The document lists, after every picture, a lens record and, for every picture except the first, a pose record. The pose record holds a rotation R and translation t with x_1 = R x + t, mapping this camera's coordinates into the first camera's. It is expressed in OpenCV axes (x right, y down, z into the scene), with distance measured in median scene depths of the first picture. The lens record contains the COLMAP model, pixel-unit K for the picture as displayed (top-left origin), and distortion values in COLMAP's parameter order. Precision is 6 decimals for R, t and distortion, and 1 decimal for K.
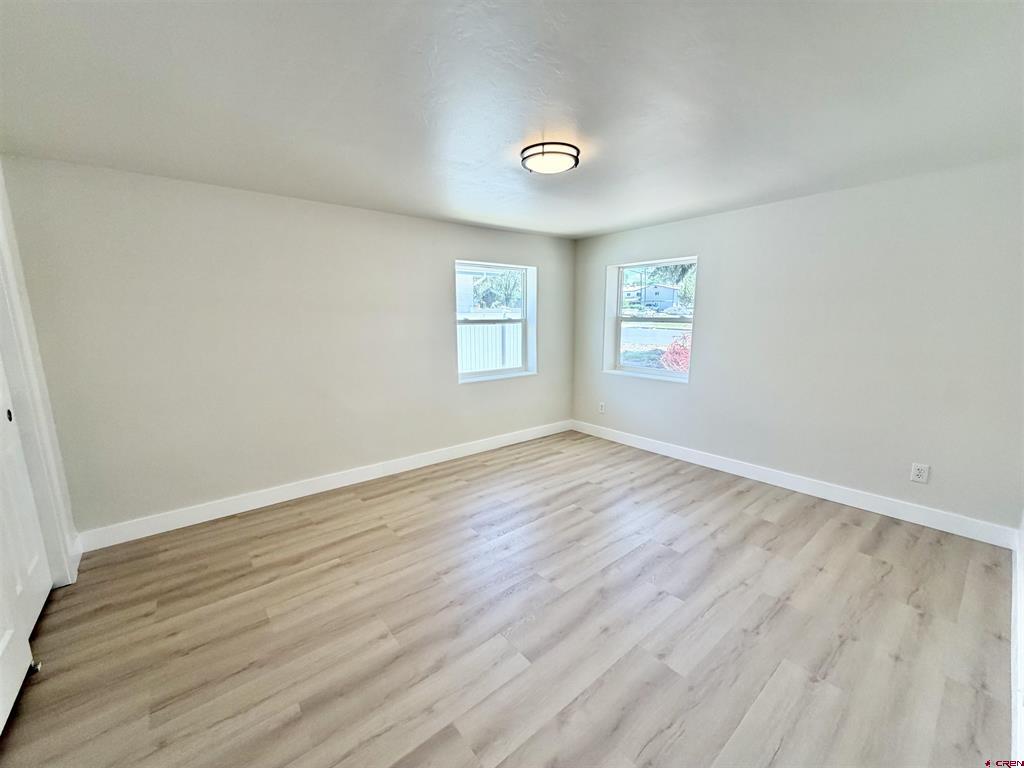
lens RADIAL K [[409.8, 0, 517.9], [0, 409.8, 383.6], [0, 0, 1]] dist [0.000909, -0.000001]
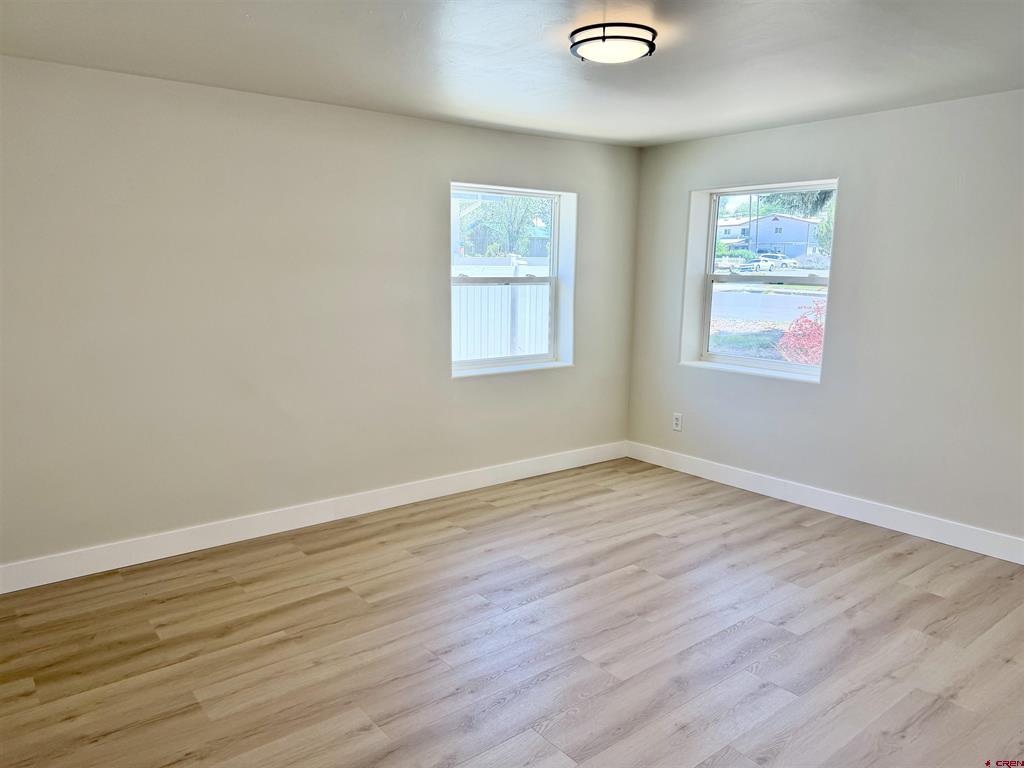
lens RADIAL K [[715.8, 0, 511.4], [0, 715.8, 387.3], [0, 0, 1]] dist [0.132900, -0.195755]
pose [[0.999620, 0.017190, -0.021537, -0.040449], [-0.017167, 0.999852, 0.001271, 0.016842], [0.021556, -0.000900, 0.999767, -0.163057]]
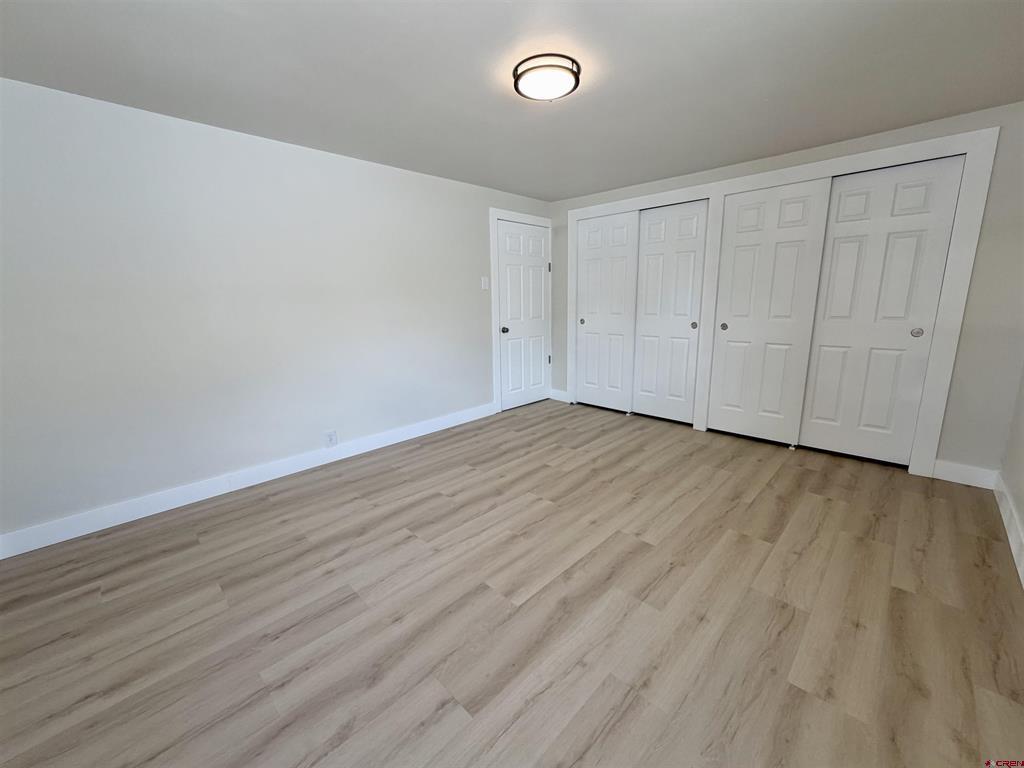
lens RADIAL K [[409.8, 0, 517.9], [0, 409.8, 383.6], [0, 0, 1]] dist [0.000909, -0.000001]
pose [[-0.993817, 0.047395, -0.100403, 0.195067], [0.006917, 0.928984, 0.370056, -0.203254], [0.110811, 0.367073, -0.923568, 1.542121]]
